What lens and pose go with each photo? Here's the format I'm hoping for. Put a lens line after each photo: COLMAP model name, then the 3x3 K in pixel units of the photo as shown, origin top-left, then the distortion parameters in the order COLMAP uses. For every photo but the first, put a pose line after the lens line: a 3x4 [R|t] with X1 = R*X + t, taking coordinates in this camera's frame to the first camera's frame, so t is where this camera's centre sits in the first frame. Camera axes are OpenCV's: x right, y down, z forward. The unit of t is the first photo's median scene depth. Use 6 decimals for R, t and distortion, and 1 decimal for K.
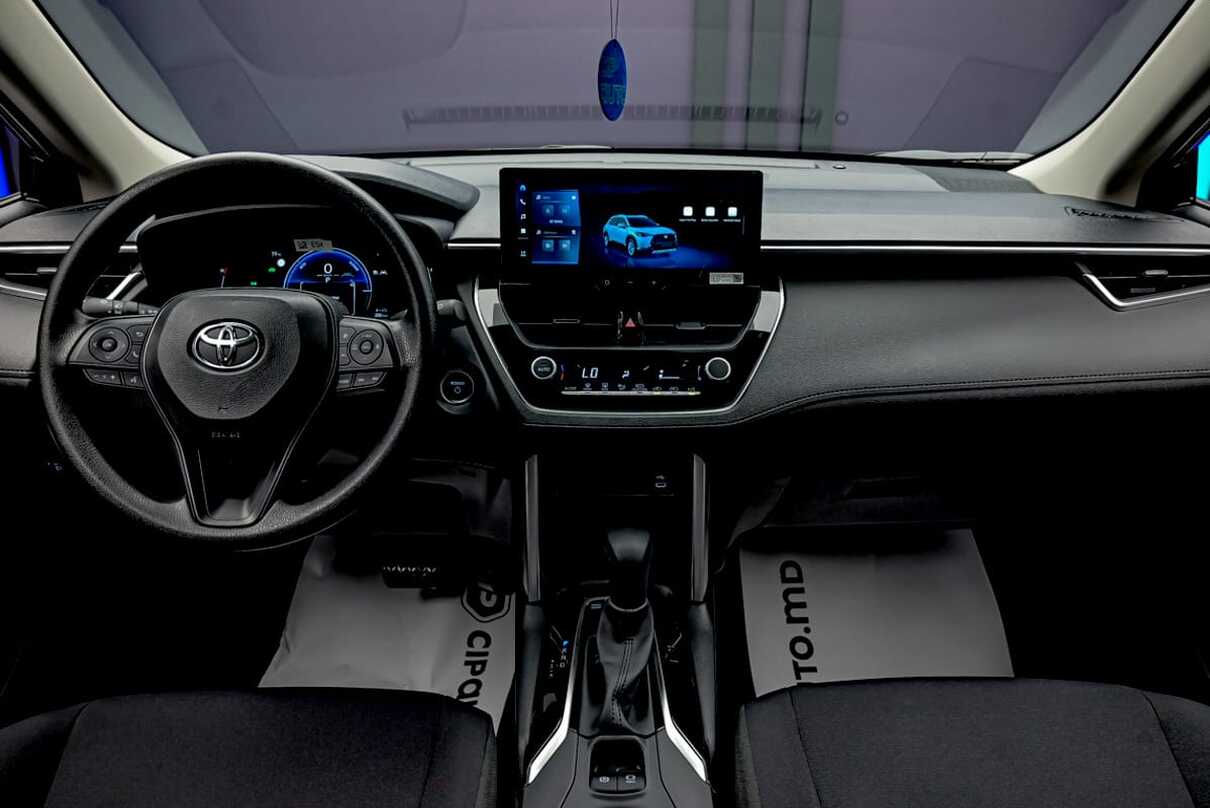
lens RADIAL K [[842.6, 0, 606.0], [0, 842.6, 406.0], [0, 0, 1]] dist [0.001390, -0.000540]
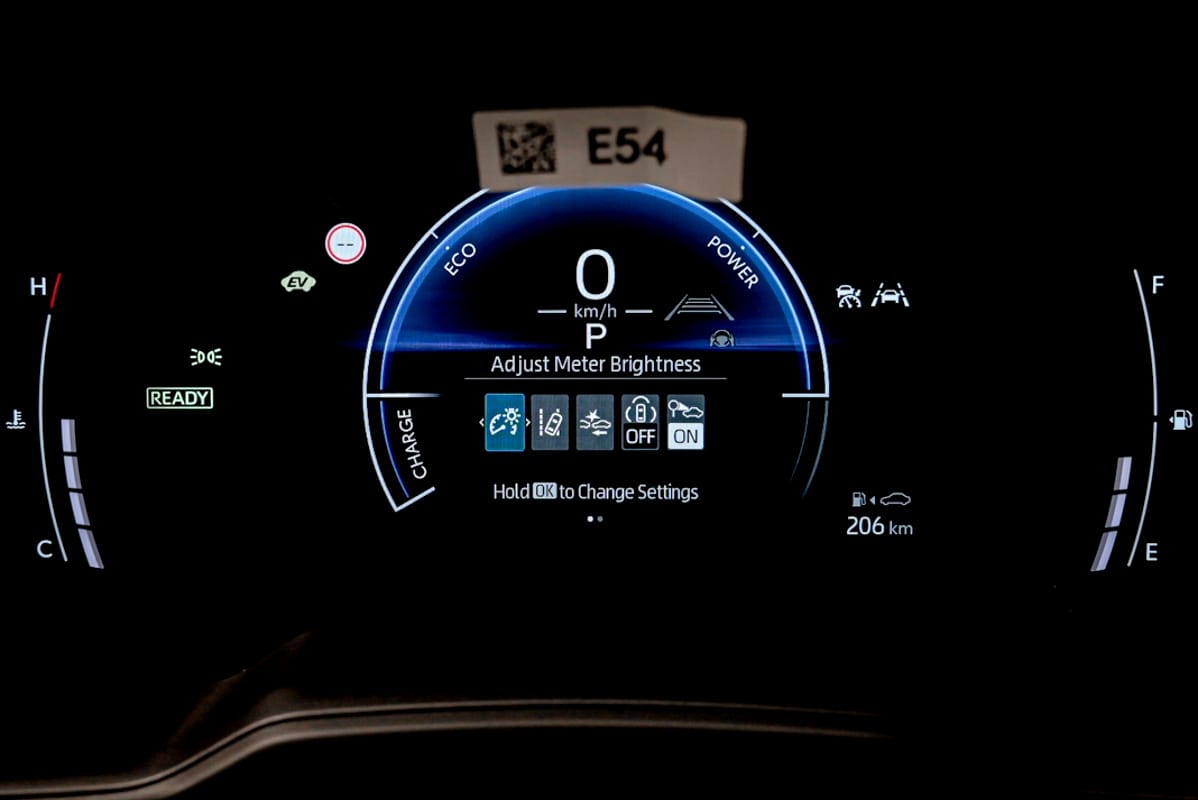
lens RADIAL K [[834.3, 0, 598.9], [0, 834.3, 399.1], [0, 0, 1]] dist [0.001390, -0.000540]
pose [[0.999930, 0.002693, -0.011487, -0.362888], [-0.001279, 0.992605, 0.121381, -0.175632], [0.011729, -0.121358, 0.992540, 0.901394]]
